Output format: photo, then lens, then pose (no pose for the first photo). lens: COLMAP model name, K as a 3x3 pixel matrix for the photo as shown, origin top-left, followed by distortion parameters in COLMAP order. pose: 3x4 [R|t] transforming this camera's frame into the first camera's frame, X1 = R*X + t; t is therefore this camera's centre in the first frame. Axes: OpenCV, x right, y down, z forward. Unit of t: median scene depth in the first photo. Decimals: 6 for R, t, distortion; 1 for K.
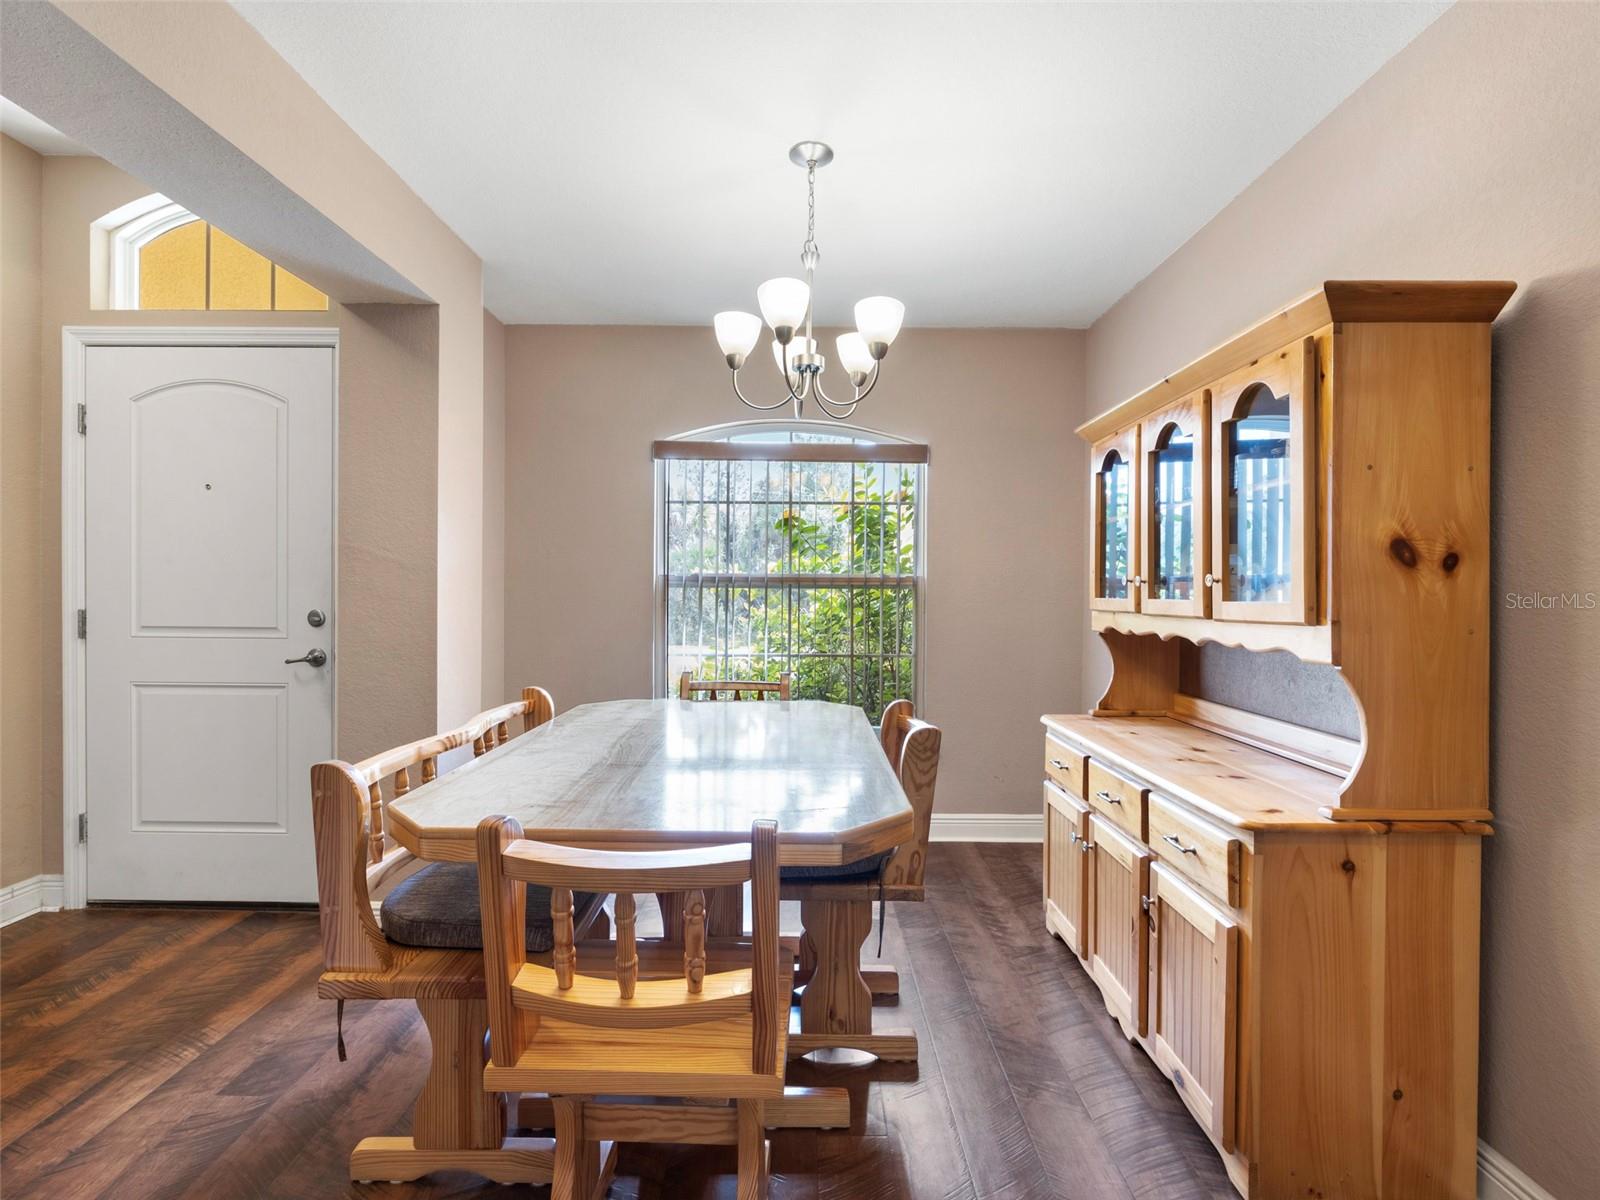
lens RADIAL K [[727.6, 0, 795.8], [0, 727.6, 596.1], [0, 0, 1]] dist [-0.004279, 0.001019]
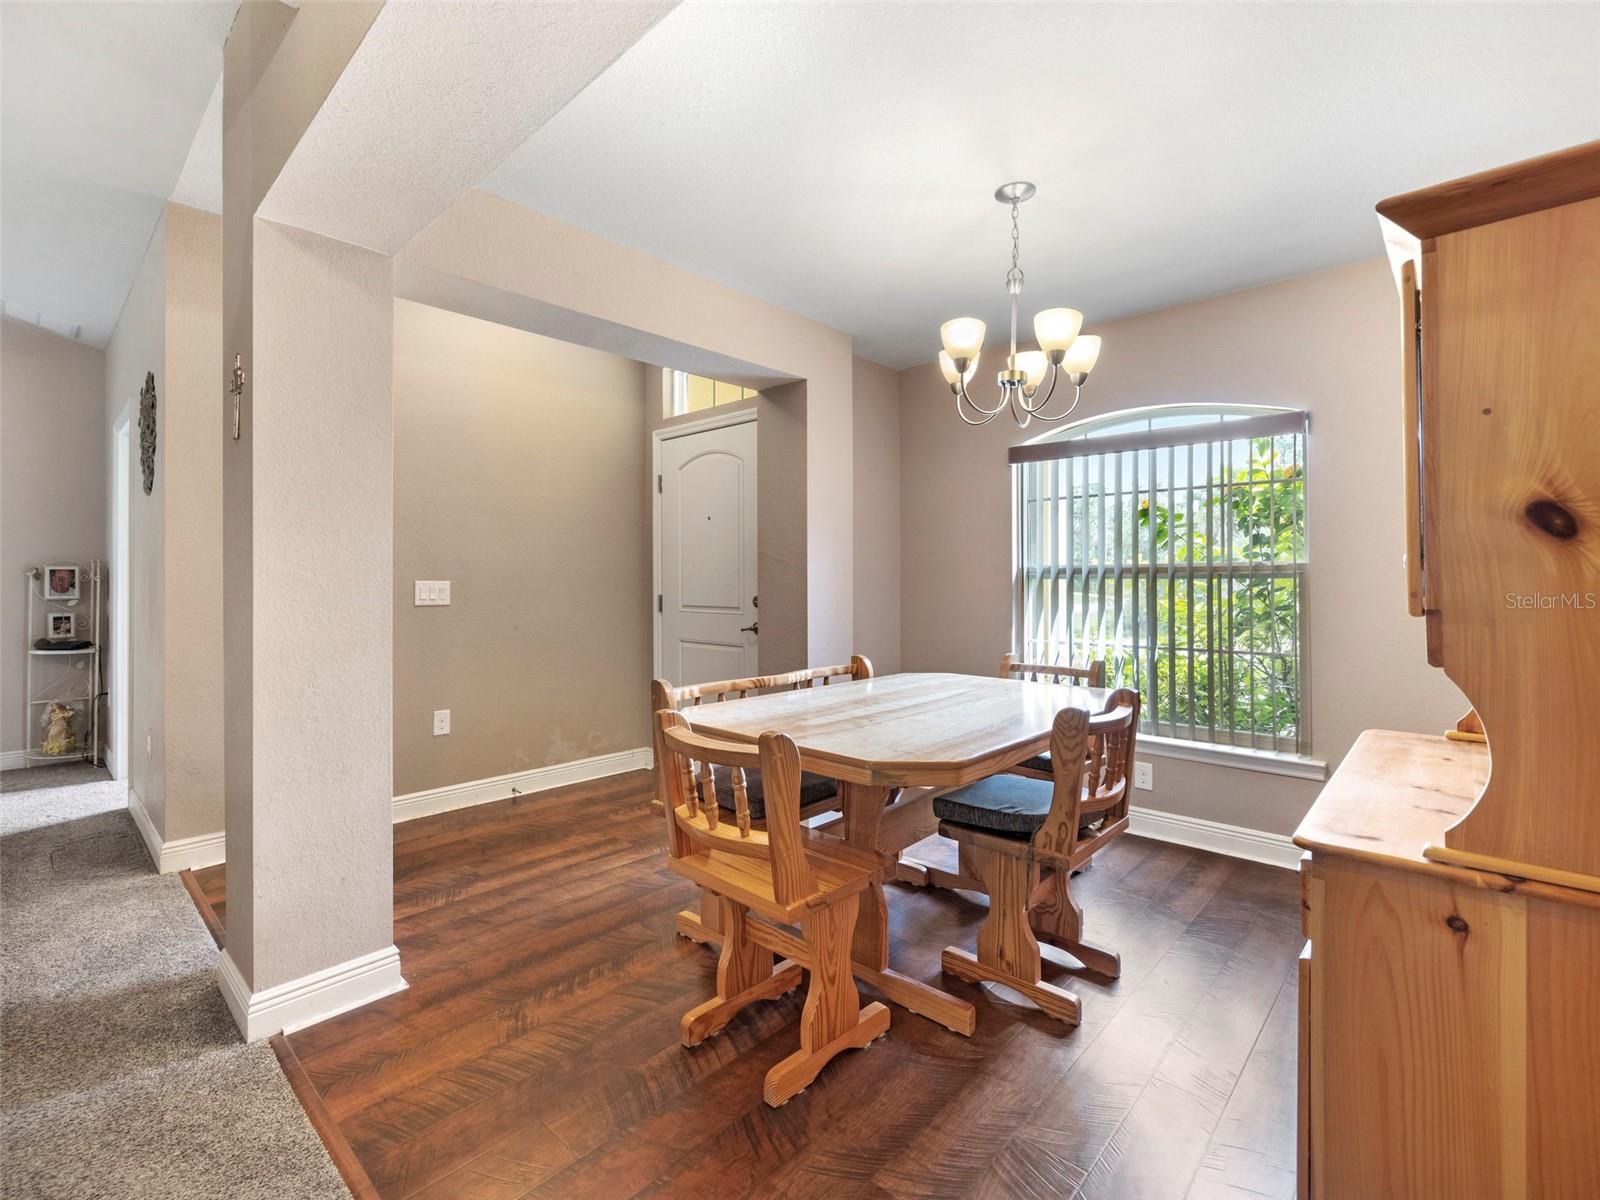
lens RADIAL K [[727.6, 0, 830.8], [0, 727.6, 580.7], [0, 0, 1]] dist [-0.004279, 0.001019]
pose [[0.749403, -0.008388, -0.662061, 0.544482], [-0.000011, 0.999920, -0.012681, 0.008371], [0.662114, 0.009511, 0.749342, -0.025804]]
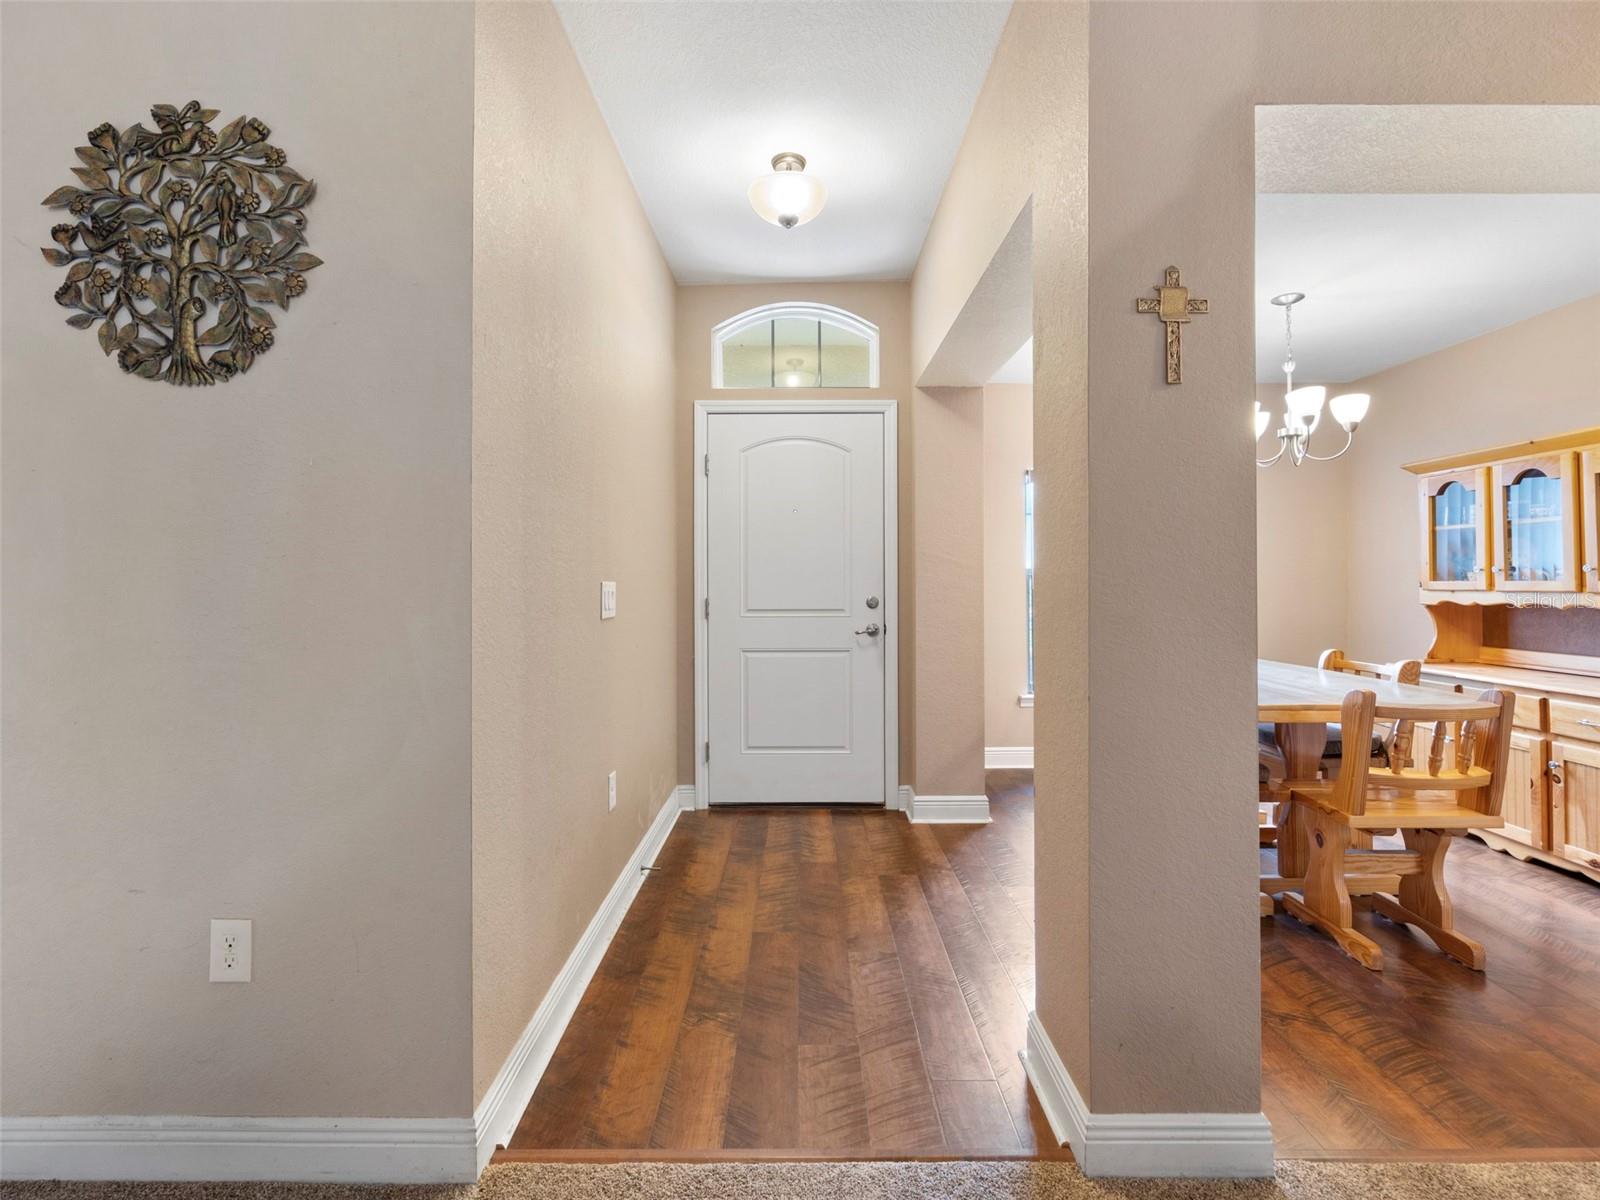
lens RADIAL K [[727.6, 0, 778.8], [0, 727.6, 575.1], [0, 0, 1]] dist [-0.004279, 0.001019]
pose [[0.999930, -0.011782, -0.000615, -1.031214], [0.011770, 0.999800, -0.016177, -0.001977], [0.000806, 0.016169, 0.999869, -0.528885]]
